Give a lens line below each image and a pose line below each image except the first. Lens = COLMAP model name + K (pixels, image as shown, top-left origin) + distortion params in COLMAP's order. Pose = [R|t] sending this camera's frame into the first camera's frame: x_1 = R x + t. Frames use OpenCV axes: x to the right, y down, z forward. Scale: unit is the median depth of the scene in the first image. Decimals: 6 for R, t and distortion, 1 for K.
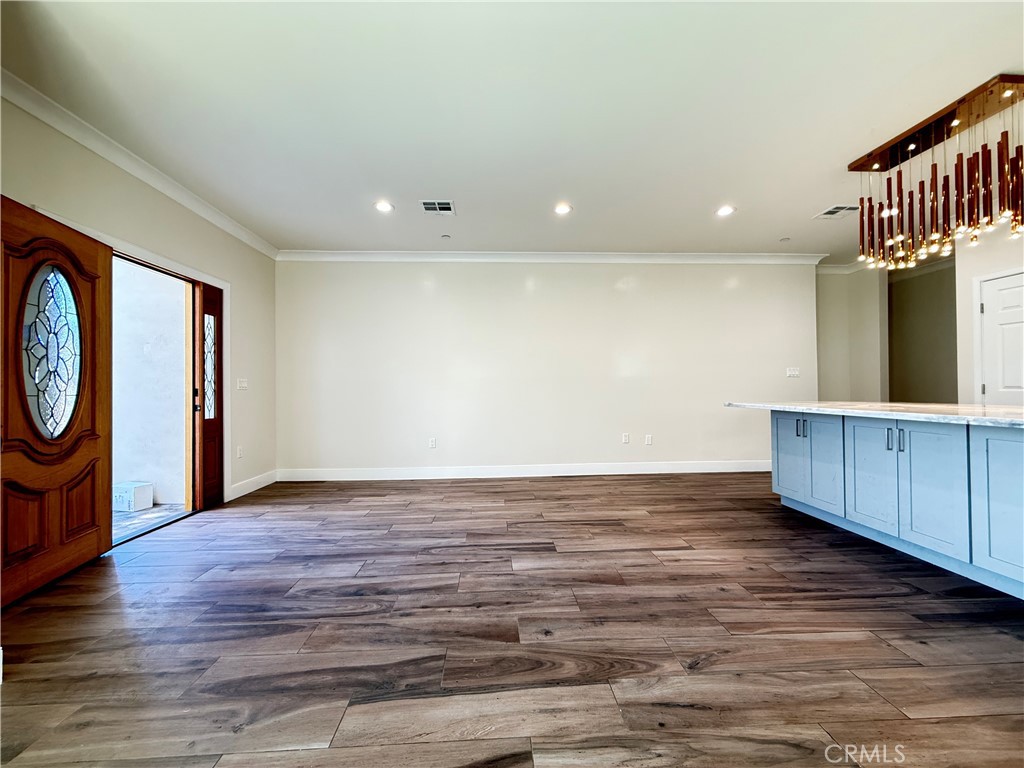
lens RADIAL K [[408.4, 0, 512.2], [0, 408.4, 387.1], [0, 0, 1]] dist [-0.006426, 0.000238]
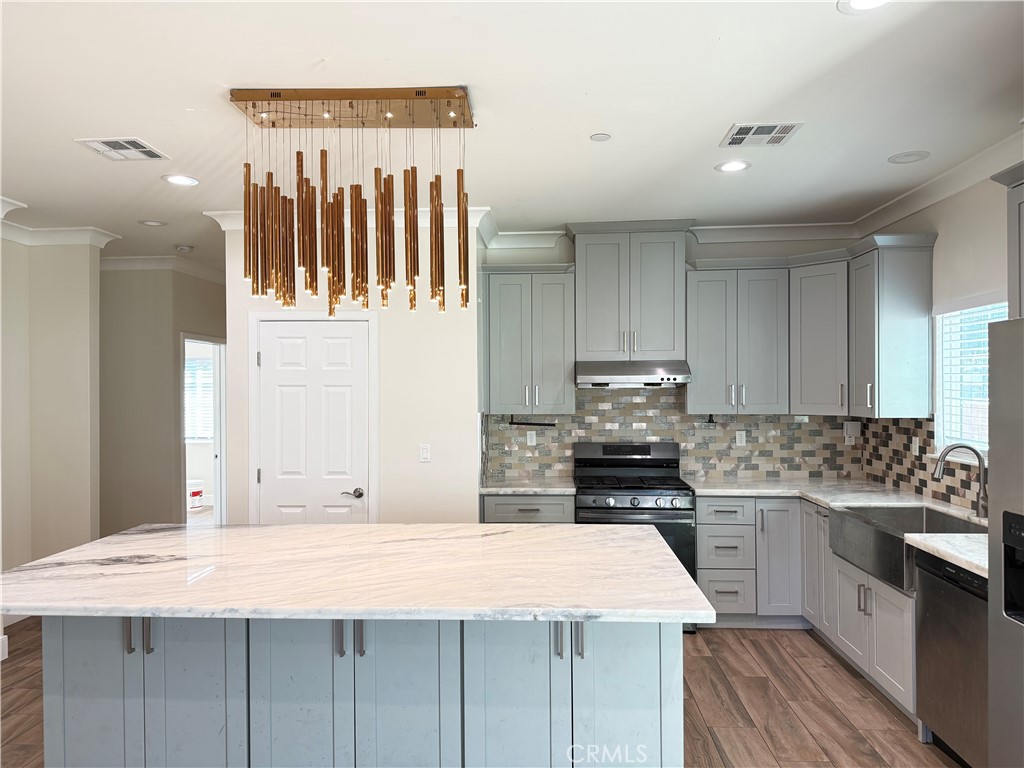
lens RADIAL K [[722.0, 0, 512.2], [0, 722.0, 387.3], [0, 0, 1]] dist [0.026553, -0.041025]
pose [[0.102200, 0.008703, 0.994726, -0.037514], [-0.000416, 0.999962, -0.008706, -0.199382], [-0.994764, 0.000476, 0.102200, 0.659325]]
